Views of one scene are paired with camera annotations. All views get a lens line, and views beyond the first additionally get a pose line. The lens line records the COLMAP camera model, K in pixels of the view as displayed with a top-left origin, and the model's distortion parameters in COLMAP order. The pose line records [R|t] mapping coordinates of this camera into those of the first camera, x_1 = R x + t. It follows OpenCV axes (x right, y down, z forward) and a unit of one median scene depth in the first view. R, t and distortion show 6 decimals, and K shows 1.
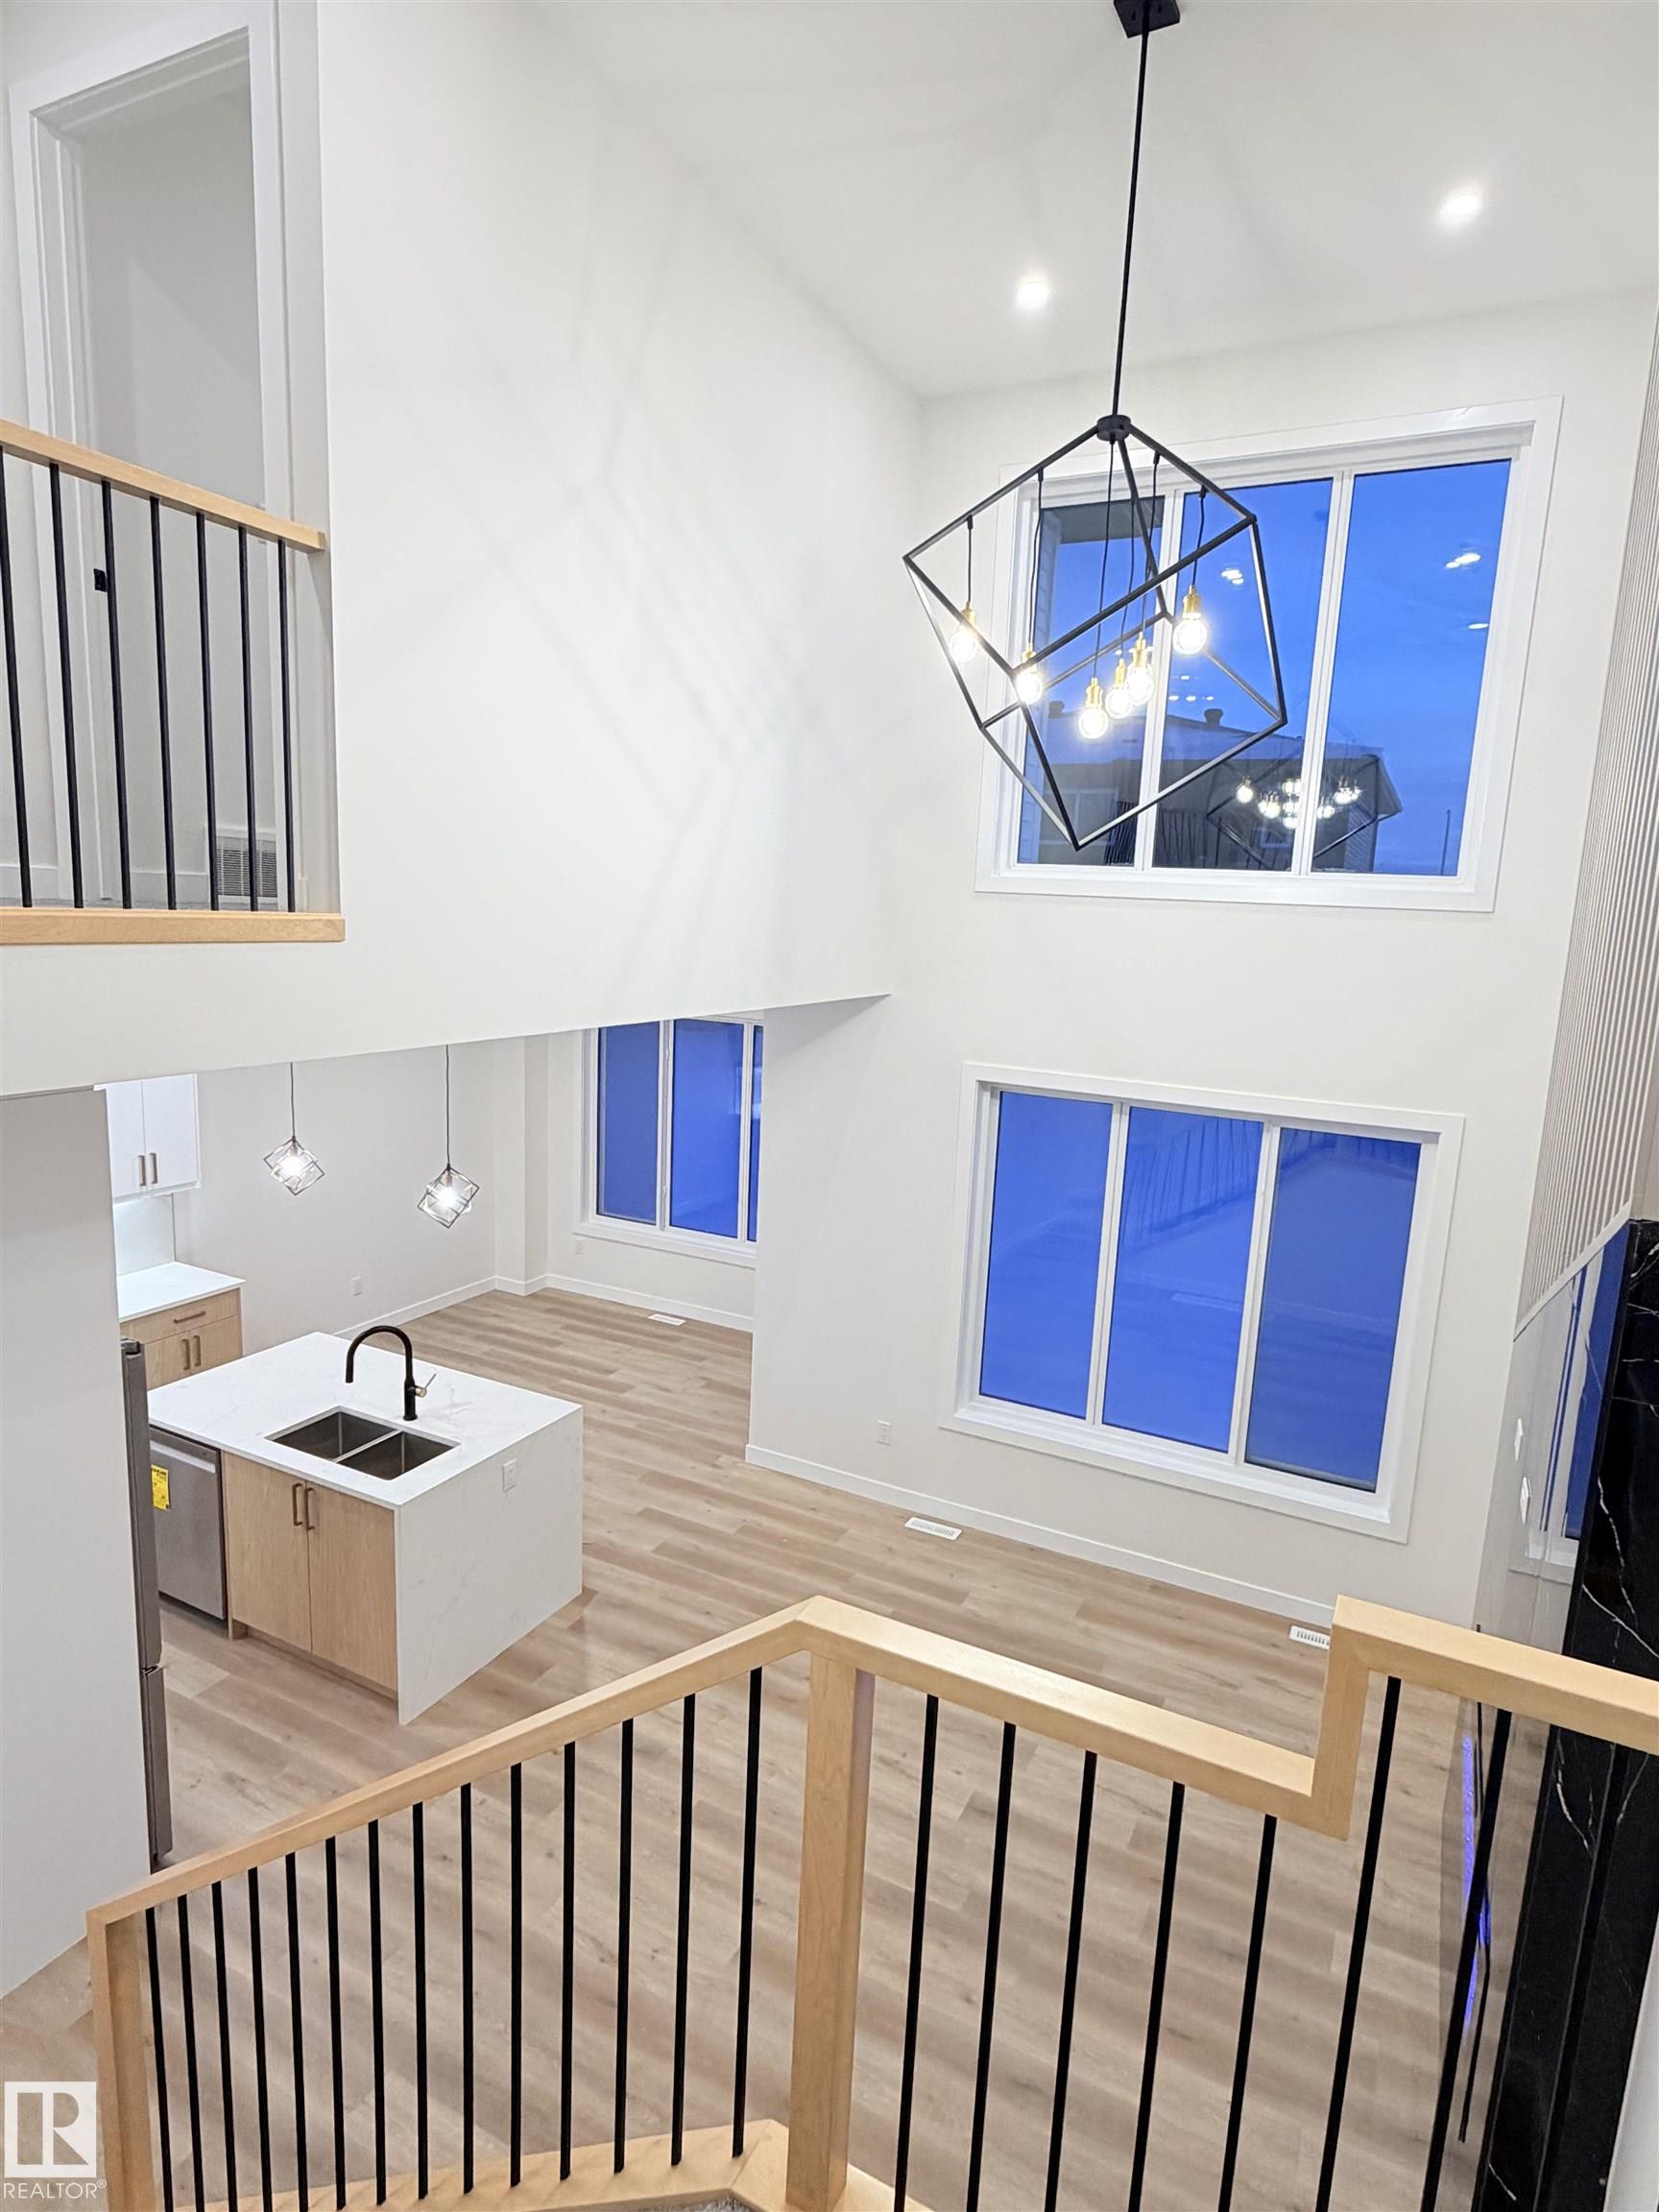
lens RADIAL K [[1219.9, 0, 837.3], [0, 1219.9, 1103.9], [0, 0, 1]] dist [0.006345, -0.000409]
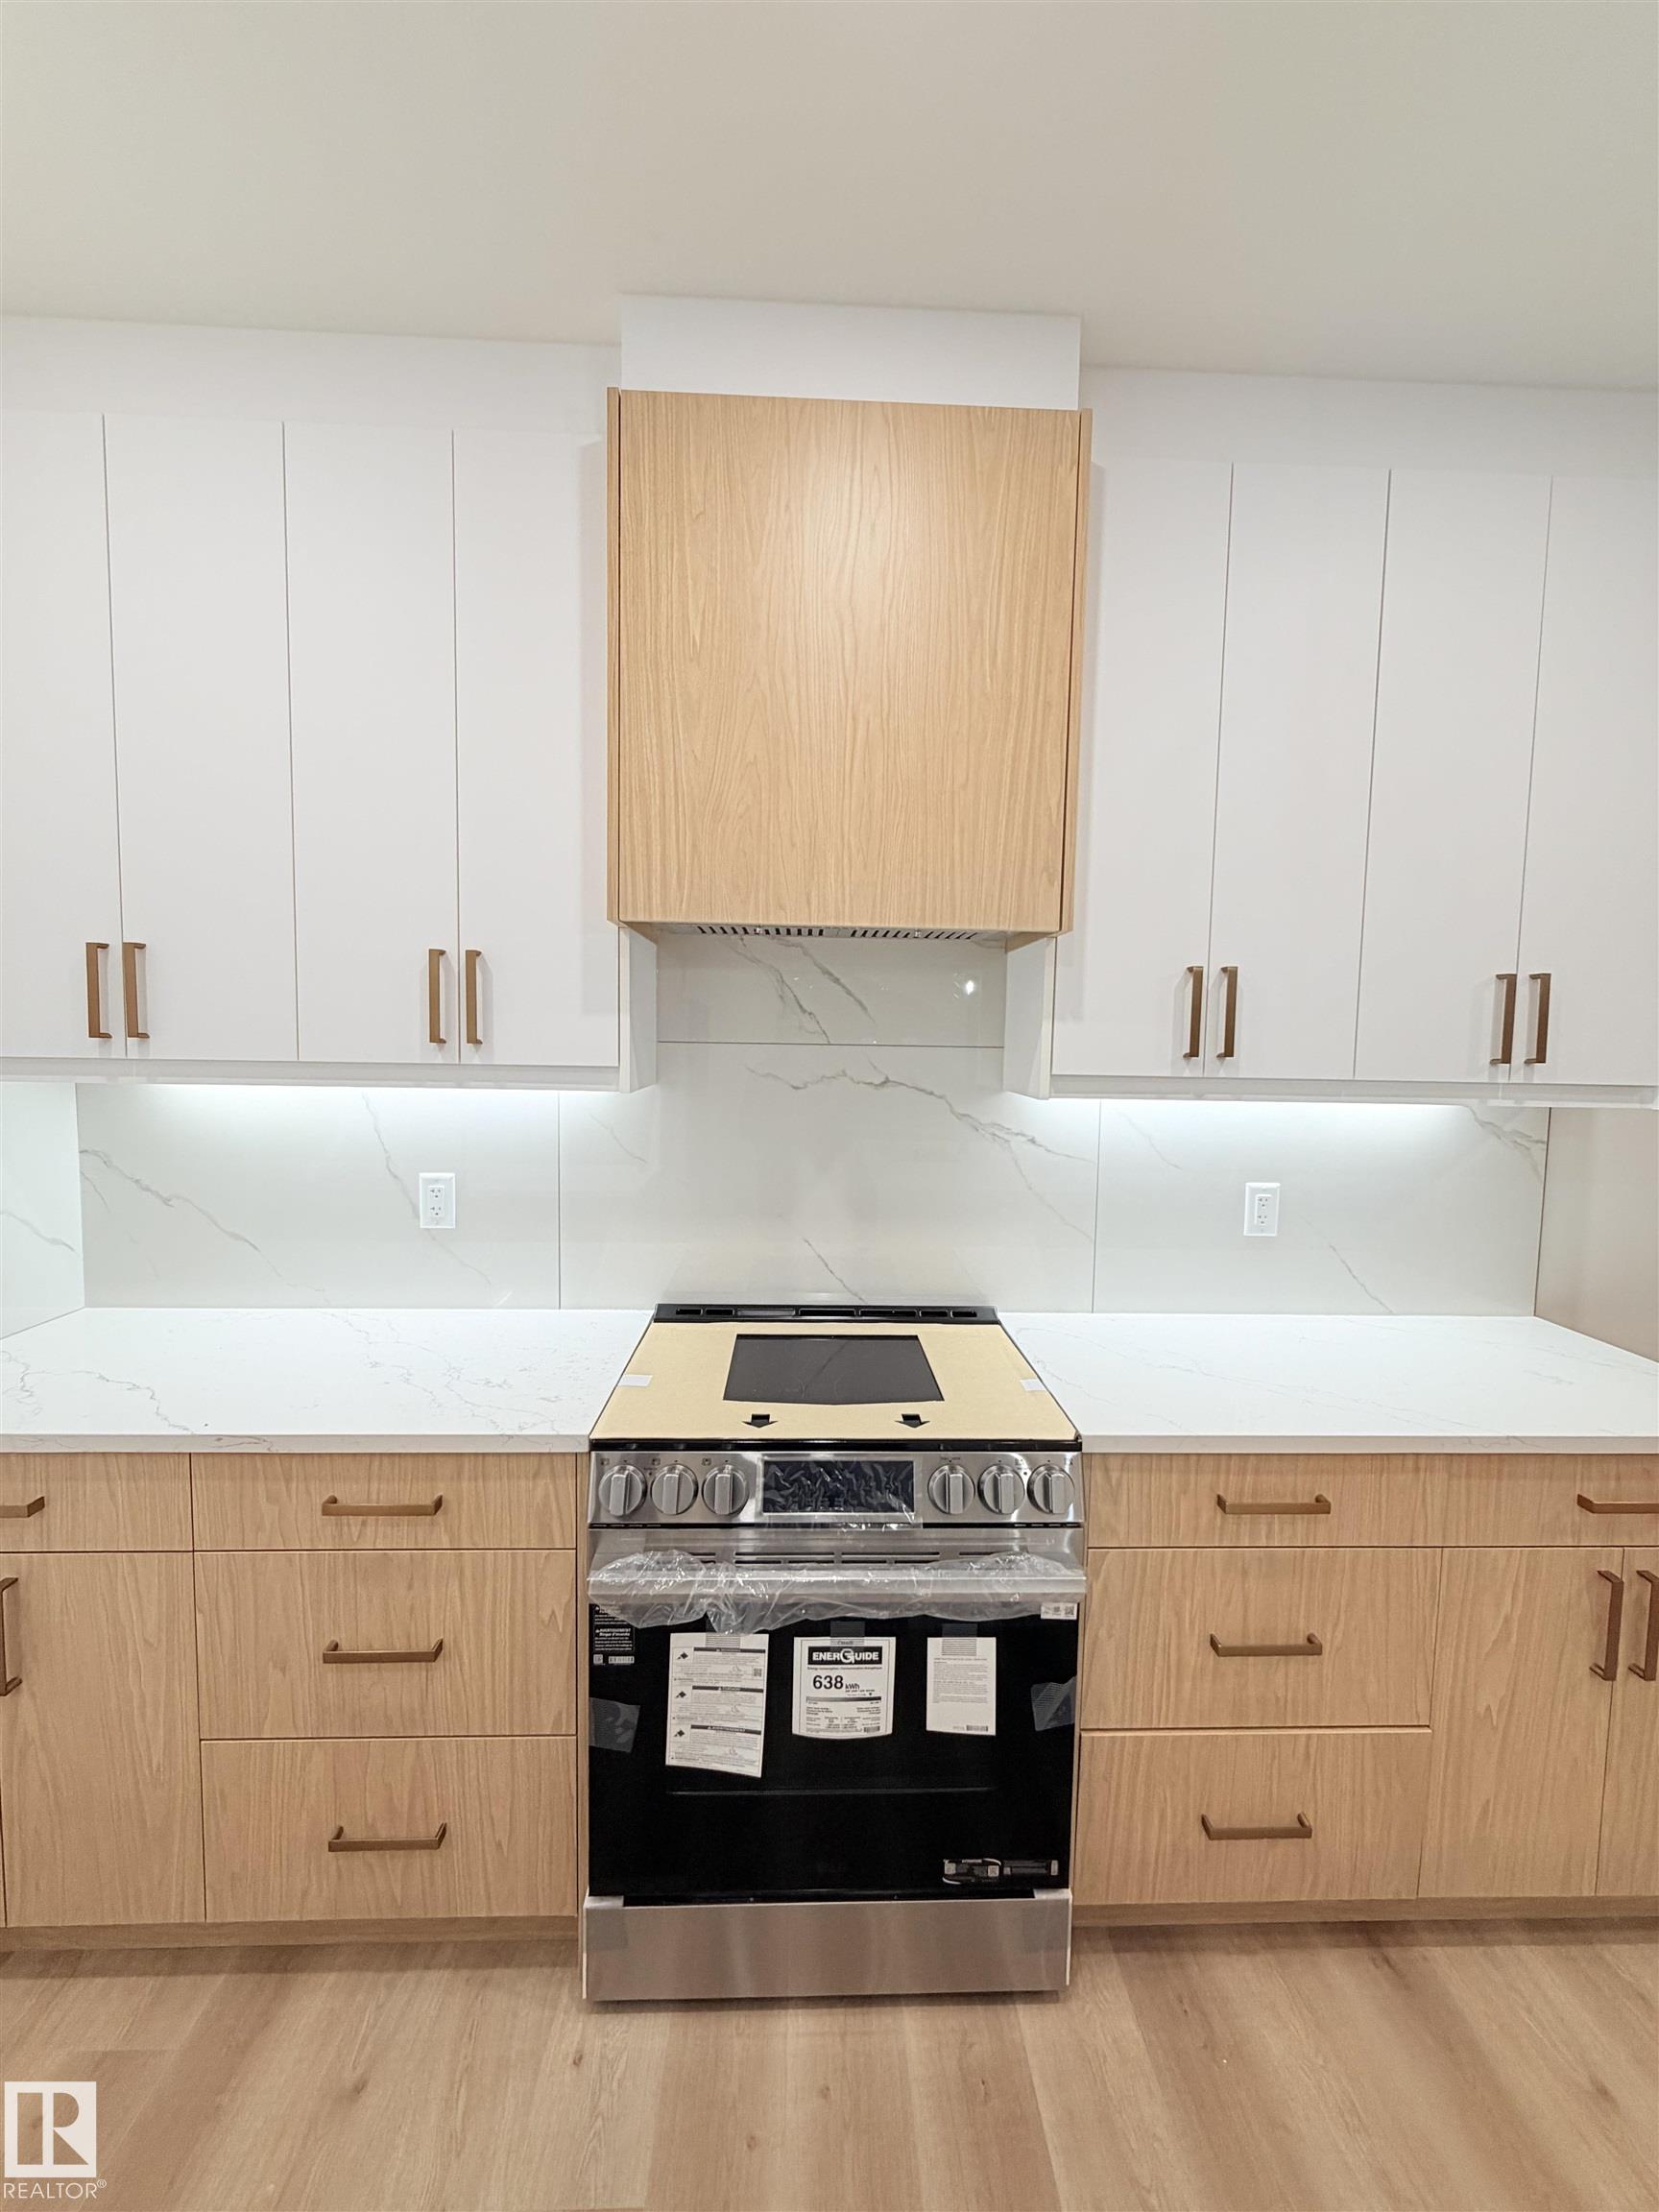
lens RADIAL K [[884.8, 0, 826.1], [0, 884.8, 1101.3], [0, 0, 1]] dist [0.000069, 0.000255]
pose [[0.482247, 0.024144, -0.875702, -0.440324], [-0.144199, 0.988173, -0.052165, 0.118092], [0.864086, 0.151432, 0.480025, 0.715677]]
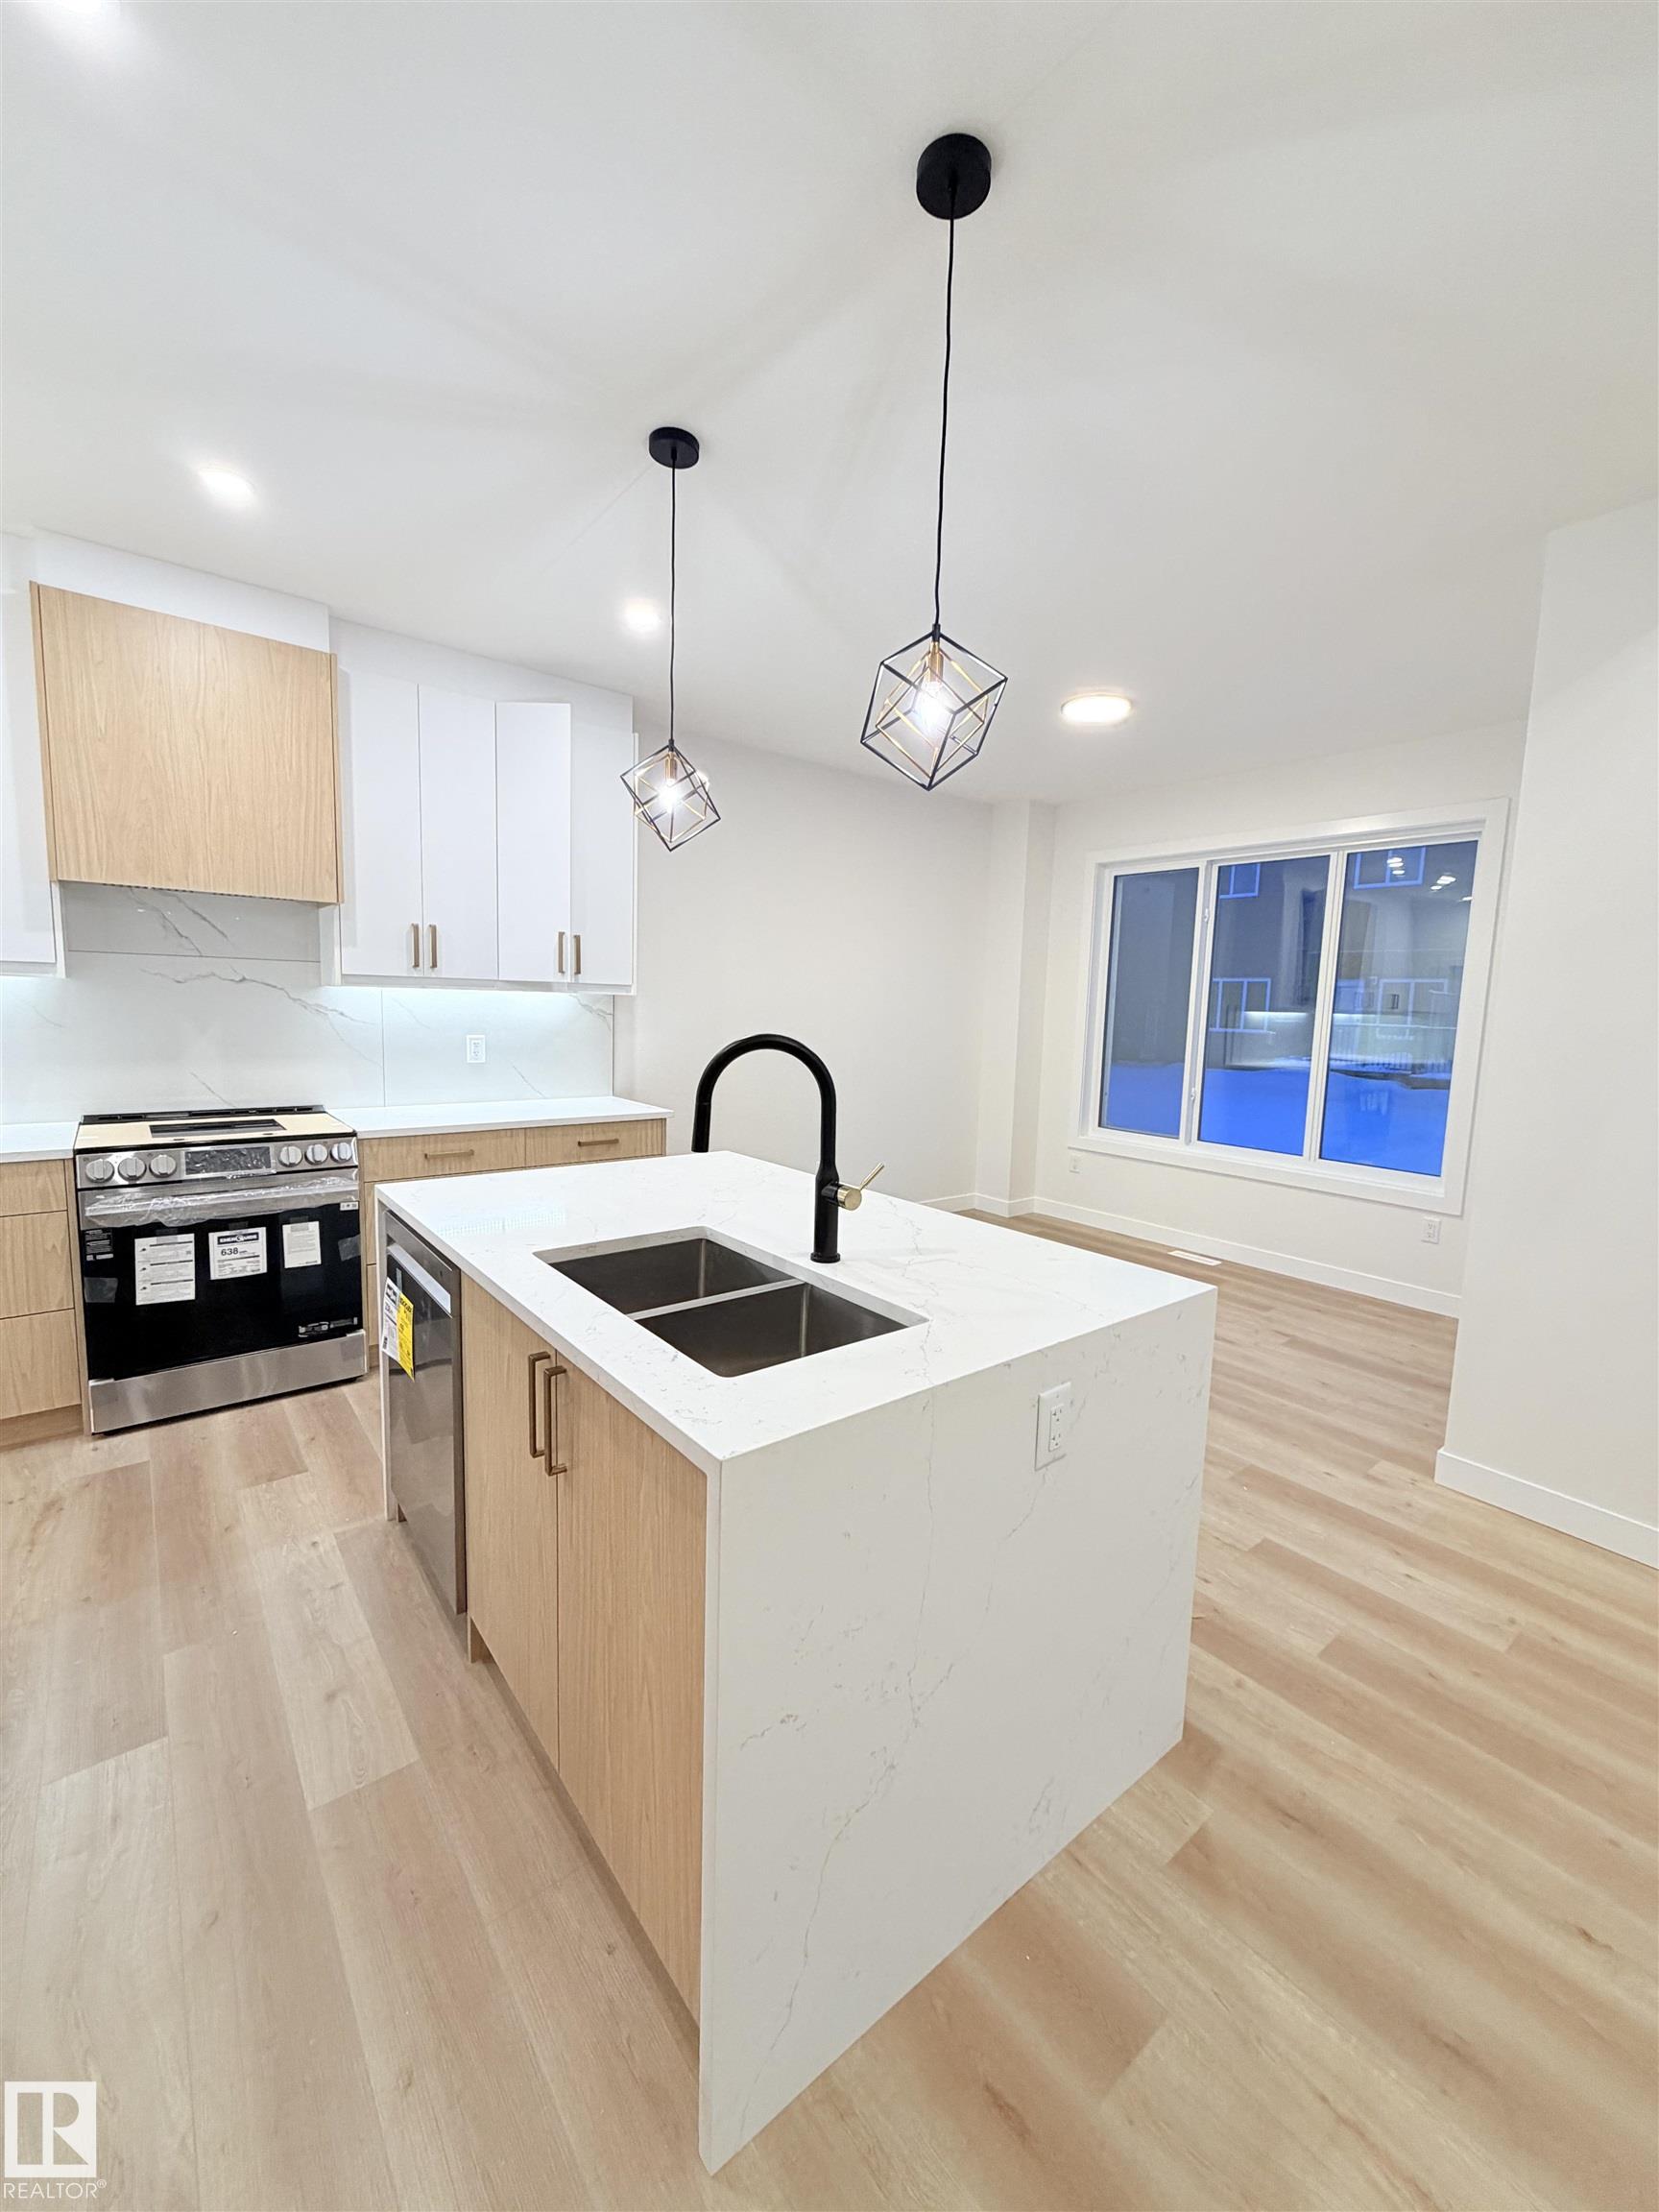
lens RADIAL K [[884.8, 0, 835.5], [0, 884.8, 1099.9], [0, 0, 1]] dist [0.000069, 0.000255]
pose [[0.913105, 0.028804, -0.406705, -0.169676], [-0.058197, 0.996495, -0.060086, 0.172784], [0.403549, 0.078534, 0.911581, 0.552571]]
